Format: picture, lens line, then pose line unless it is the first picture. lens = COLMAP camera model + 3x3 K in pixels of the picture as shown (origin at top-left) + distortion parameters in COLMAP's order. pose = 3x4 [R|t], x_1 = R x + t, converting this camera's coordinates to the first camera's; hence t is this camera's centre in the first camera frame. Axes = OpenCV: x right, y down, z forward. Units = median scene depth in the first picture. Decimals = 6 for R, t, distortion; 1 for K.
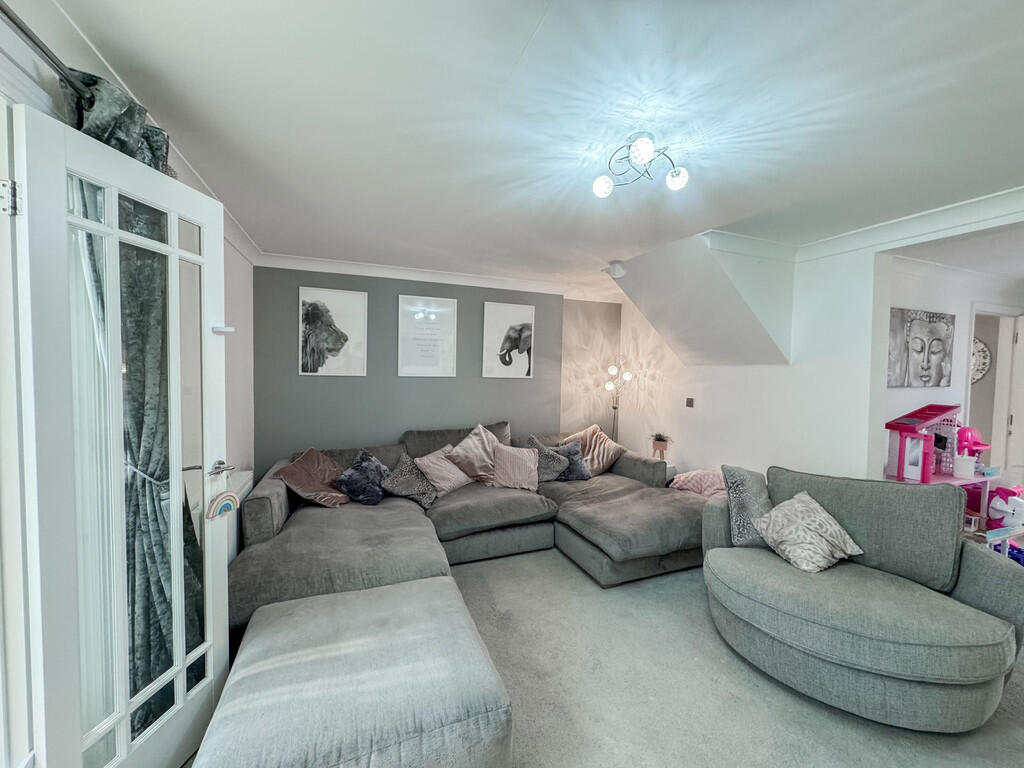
lens RADIAL K [[410.1, 0, 512.0], [0, 410.1, 384.0], [0, 0, 1]] dist [-0.002141, 0.000800]
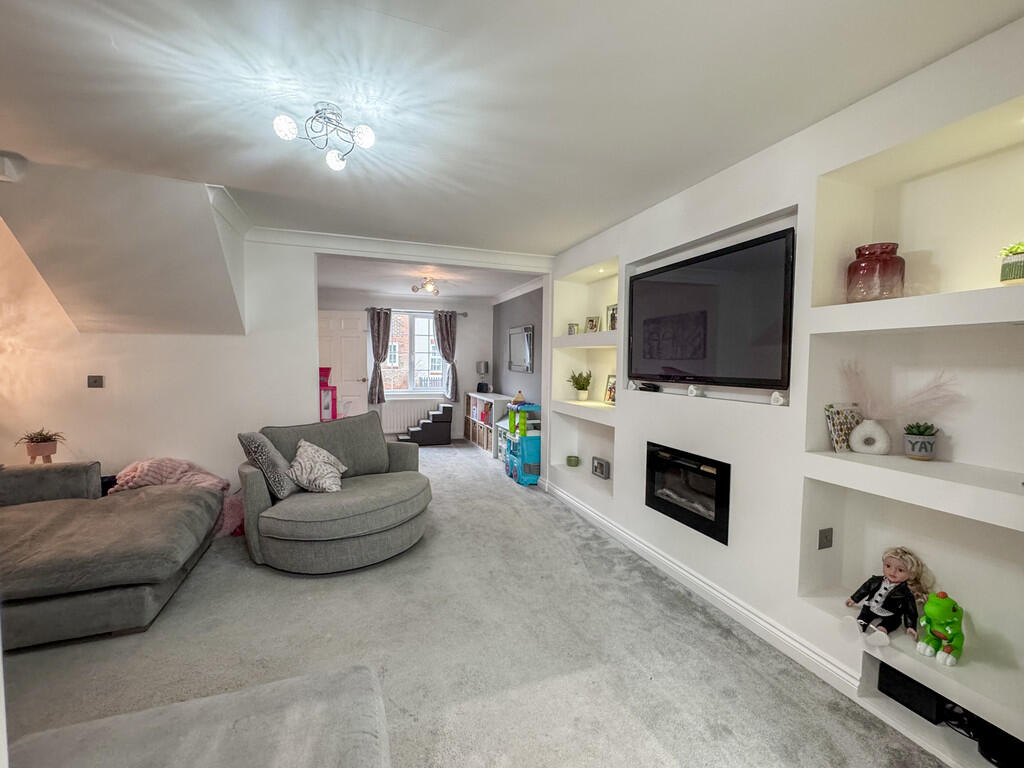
lens RADIAL K [[431.0, 0, 512.0], [0, 431.0, 384.0], [0, 0, 1]] dist [-0.001191, 0.000018]
pose [[0.024665, -0.072621, 0.997055, -0.390120], [0.031418, 0.996922, 0.071834, 0.019105], [-0.999202, 0.029553, 0.026871, 0.245008]]
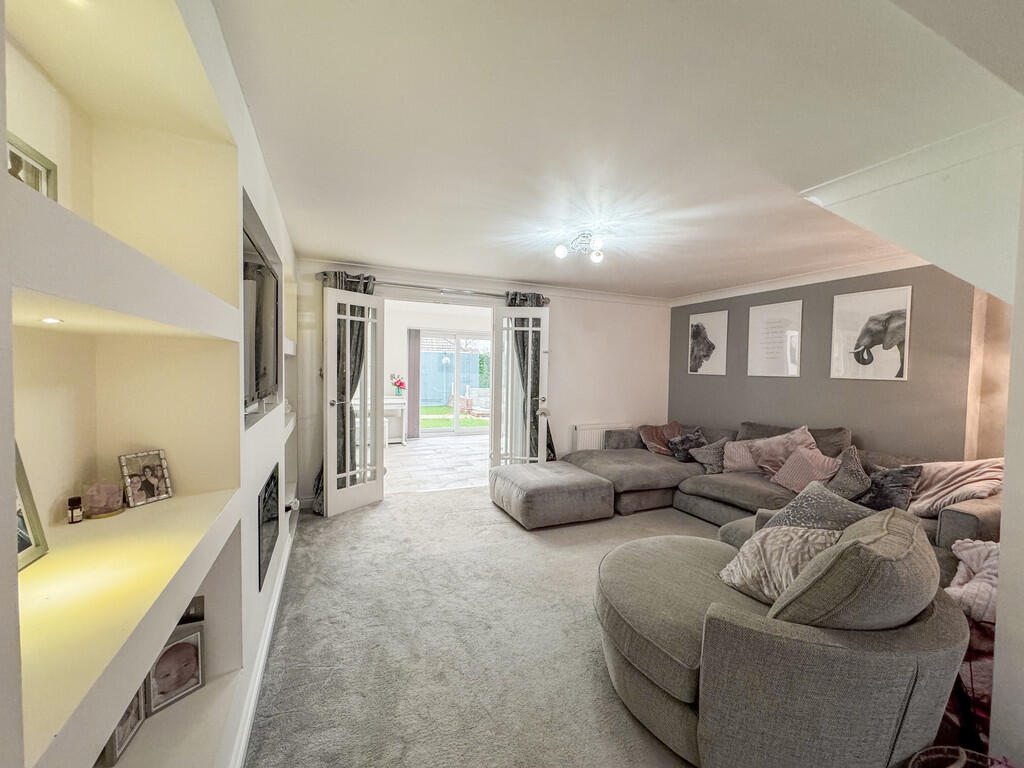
lens RADIAL K [[410.1, 0, 512.0], [0, 410.1, 384.0], [0, 0, 1]] dist [-0.002141, 0.000800]
pose [[0.049764, 0.021965, -0.998519, 0.931619], [-0.055084, 0.998297, 0.019215, 0.021809], [0.997241, 0.054046, 0.050889, 0.277202]]
